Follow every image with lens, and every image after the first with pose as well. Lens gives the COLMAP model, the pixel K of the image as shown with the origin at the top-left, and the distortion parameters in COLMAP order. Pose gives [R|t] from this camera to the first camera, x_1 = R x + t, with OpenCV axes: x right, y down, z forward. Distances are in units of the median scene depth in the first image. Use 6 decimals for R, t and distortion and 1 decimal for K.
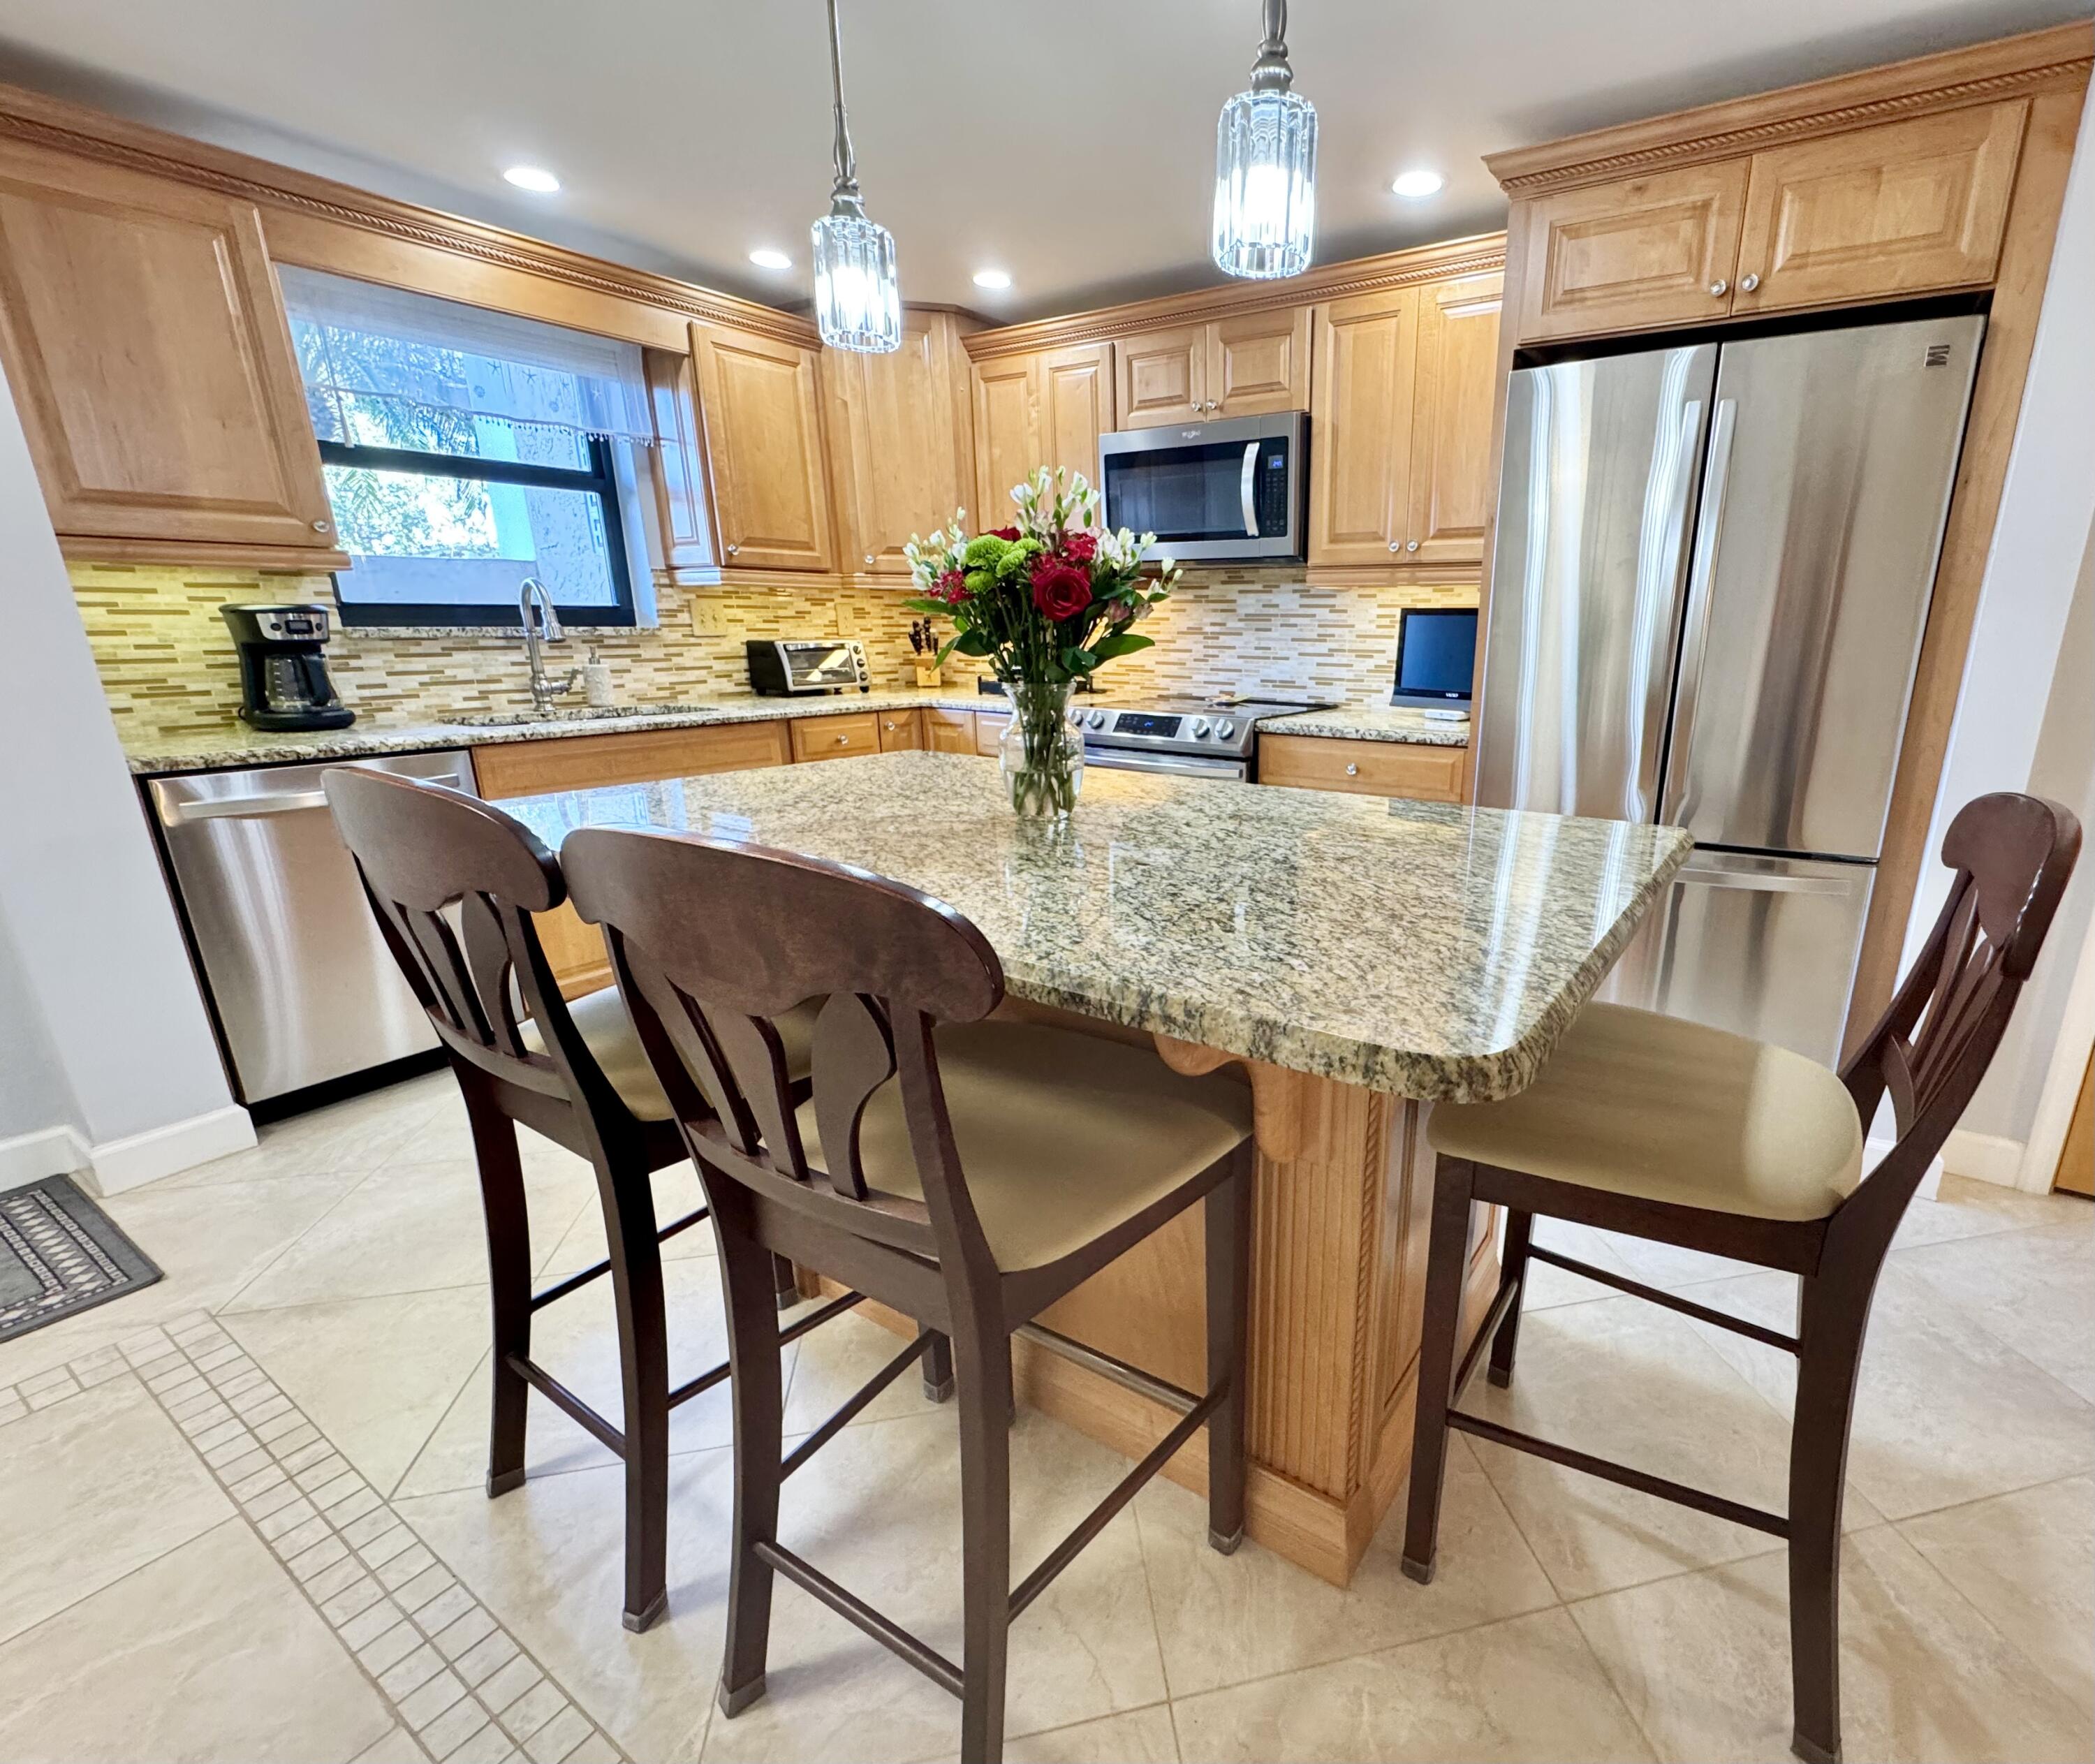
lens RADIAL K [[896.9, 0, 1053.8], [0, 896.9, 875.0], [0, 0, 1]] dist [-0.001501, -0.000853]
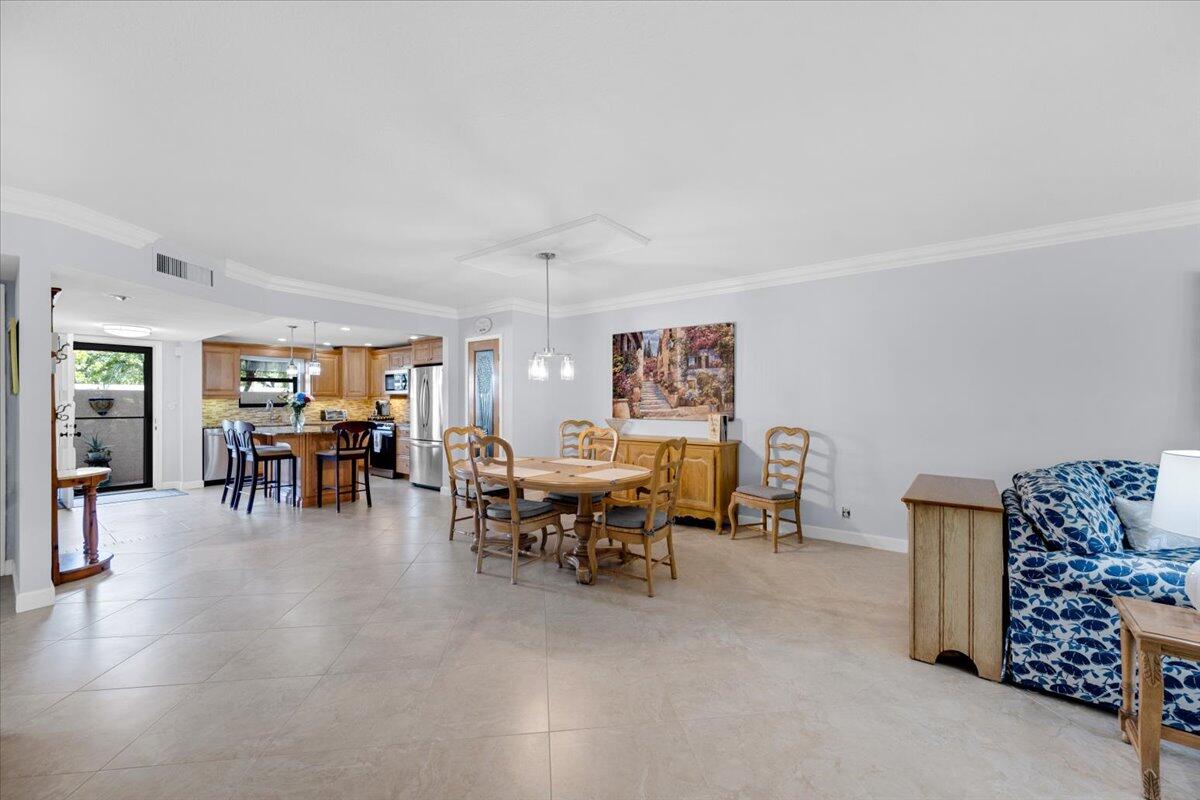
lens RADIAL K [[473.1, 0, 592.8], [0, 473.1, 406.8], [0, 0, 1]] dist [-0.004195, -0.000109]
pose [[0.993705, -0.005728, -0.111882, 1.592065], [-0.024968, 0.962248, -0.271026, 0.430886], [0.109211, 0.272113, 0.956048, -1.462456]]
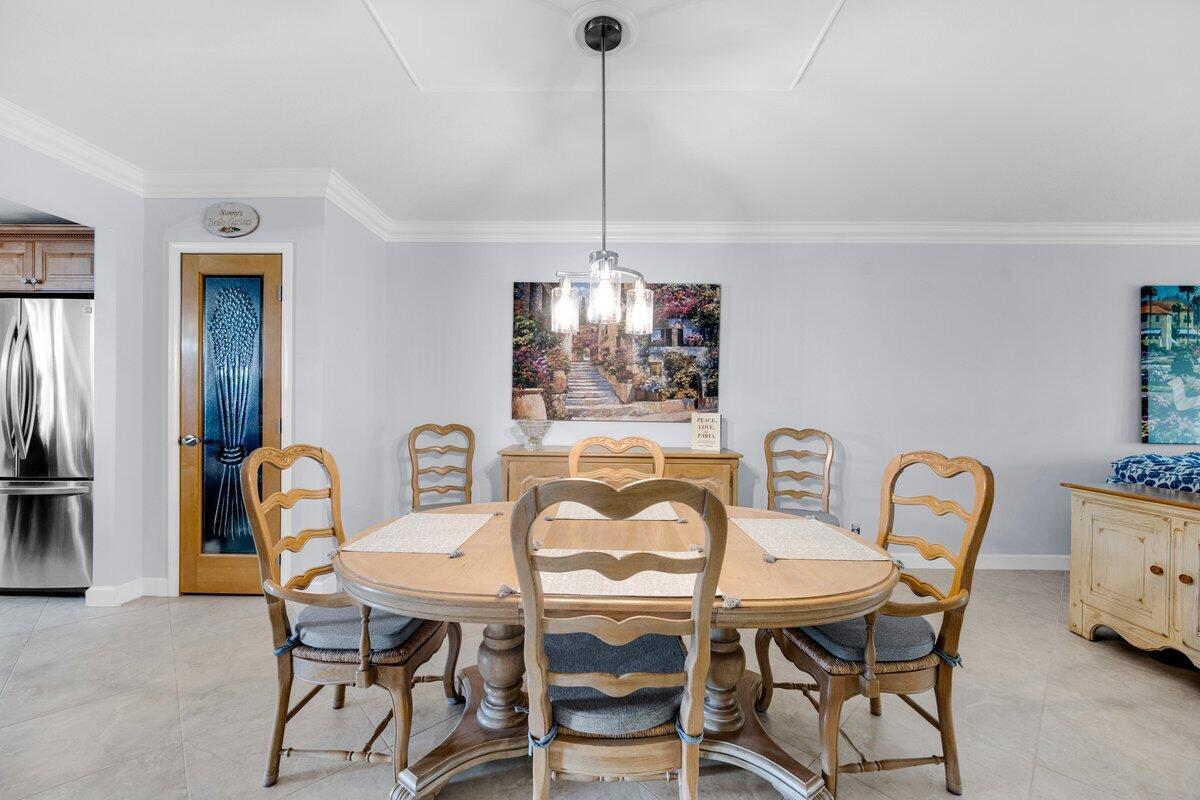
lens RADIAL K [[473.1, 0, 598.5], [0, 473.1, 414.4], [0, 0, 1]] dist [-0.004195, -0.000109]
pose [[0.862386, -0.006664, 0.506207, 1.059052], [0.137413, 0.965455, -0.221391, 0.234269], [-0.487245, 0.260484, 0.833511, -0.708338]]
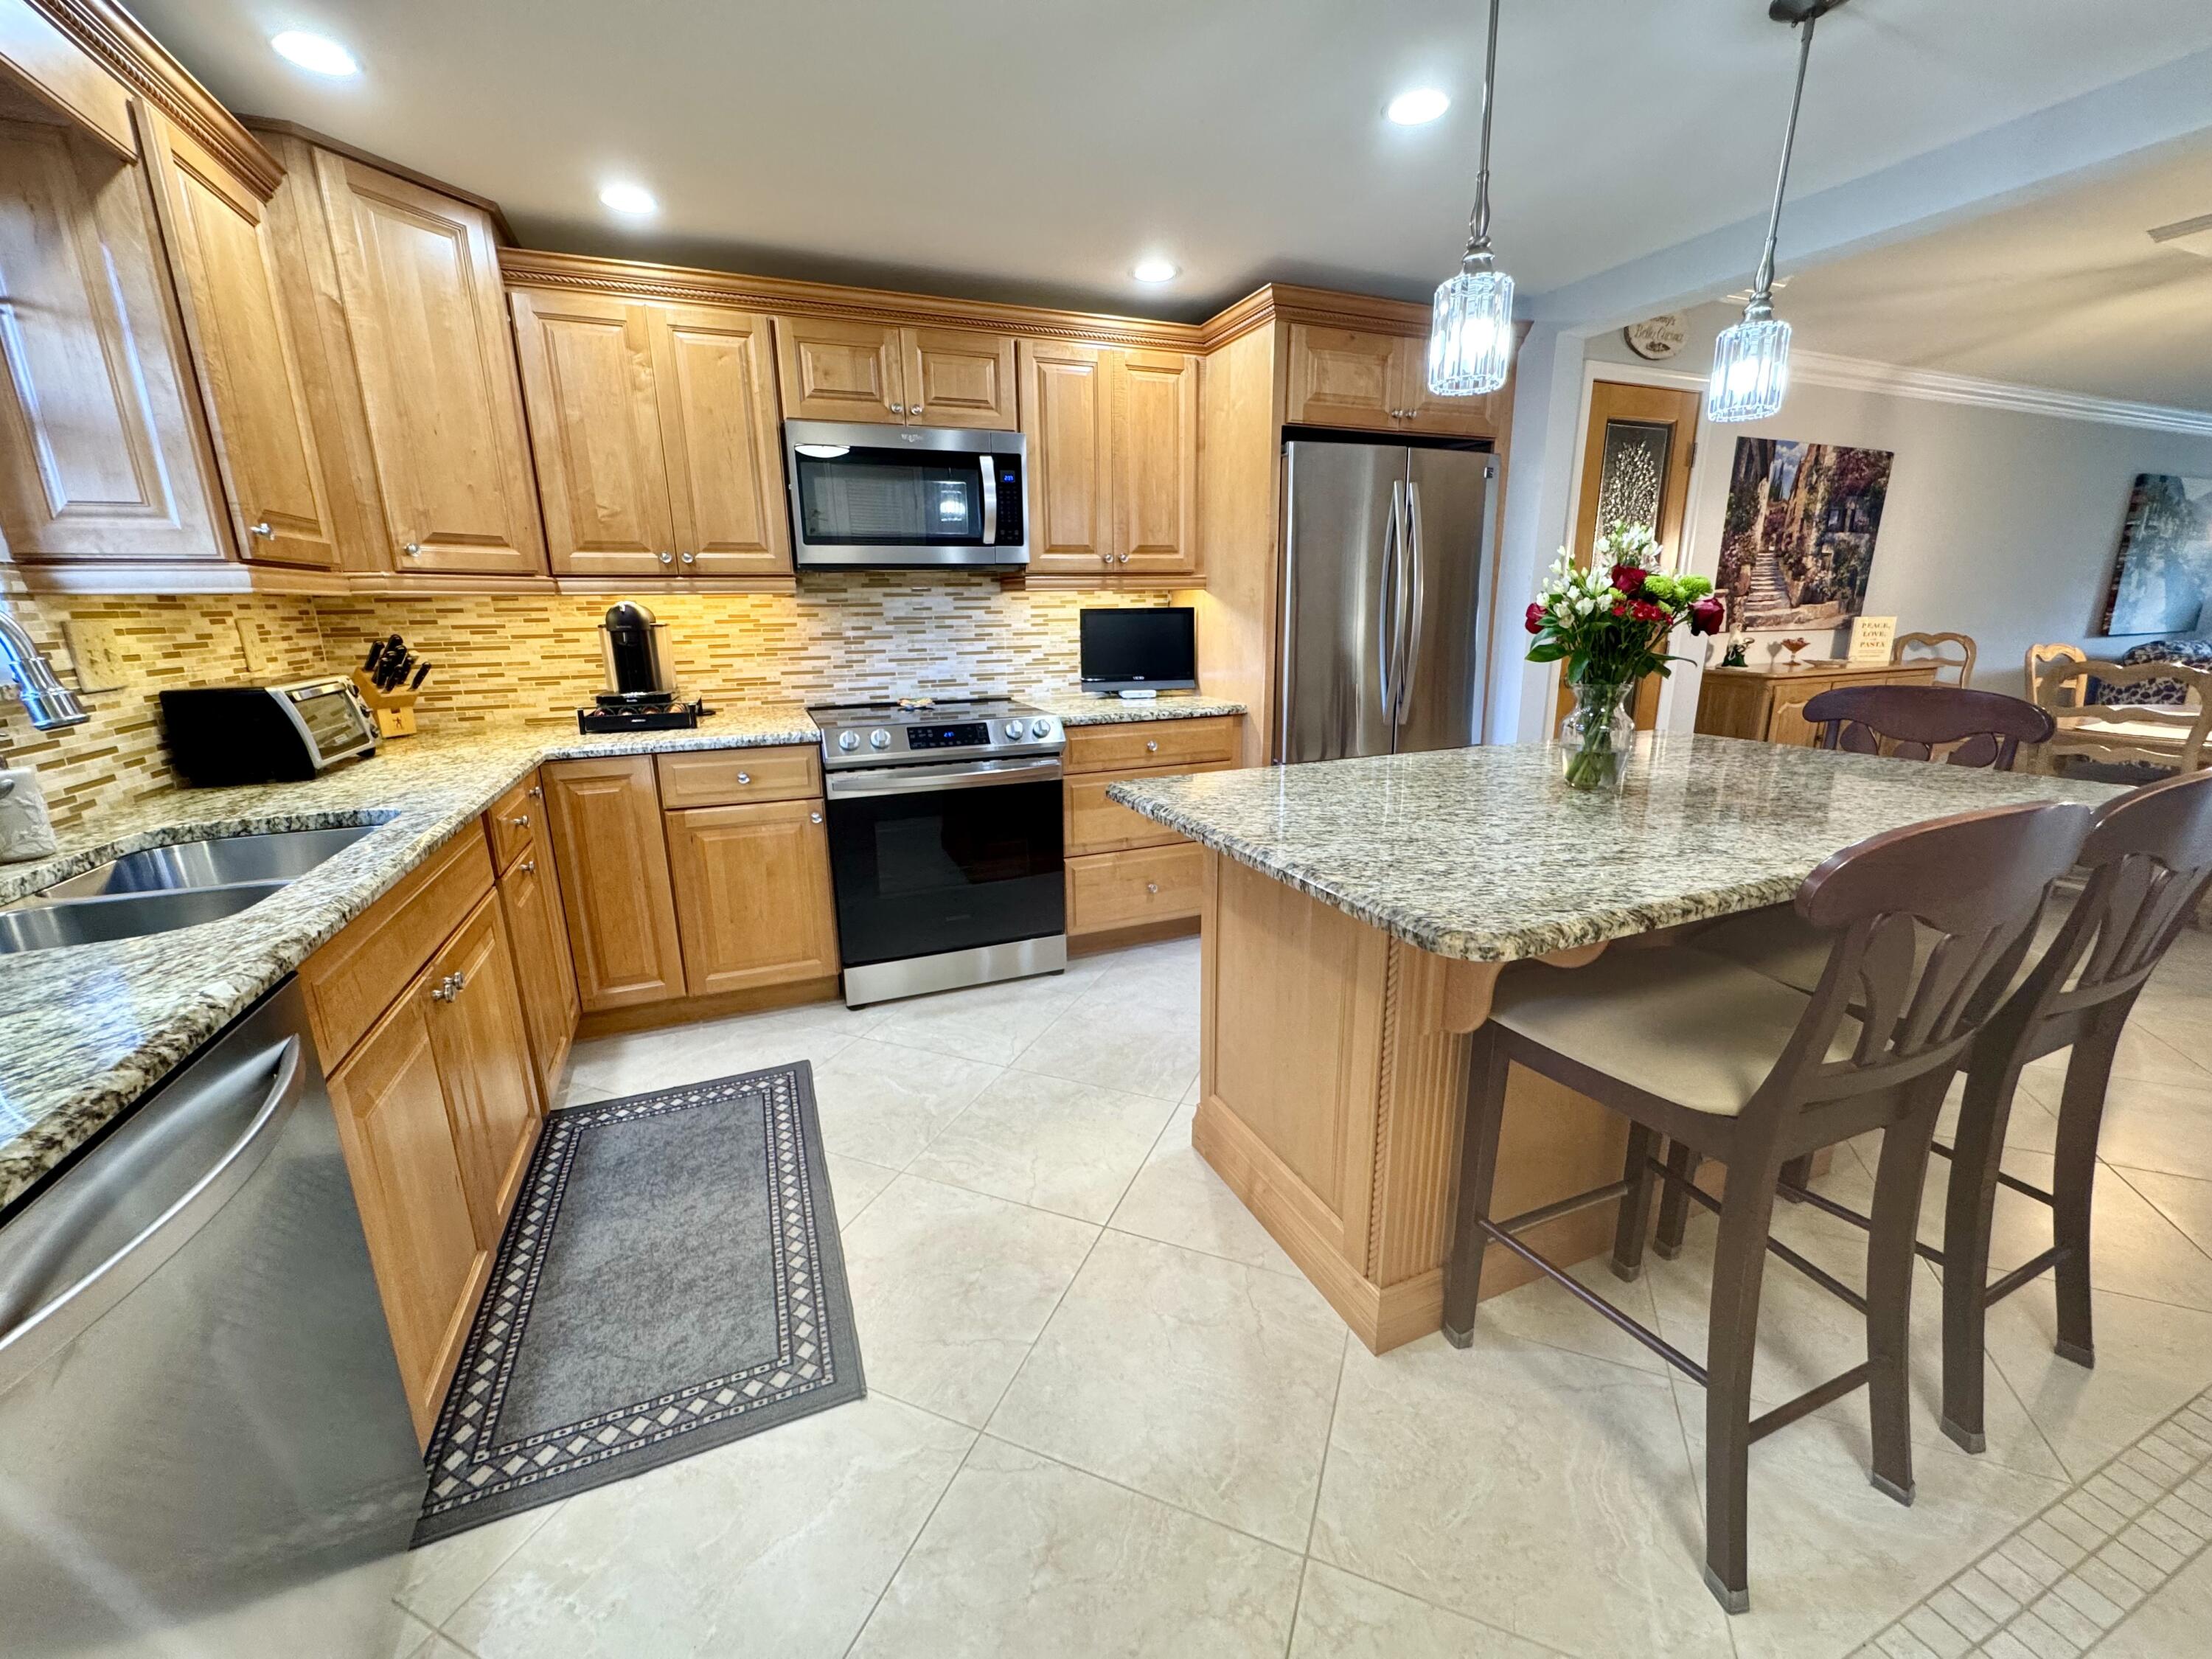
lens RADIAL K [[883.2, 0, 1103.3], [0, 883.2, 826.2], [0, 0, 1]] dist [-0.003914, -0.000714]
pose [[0.578425, -0.214391, 0.787059, -0.473878], [0.245197, 0.965921, 0.082912, -0.093215], [-0.778012, 0.145026, 0.611281, 0.260574]]
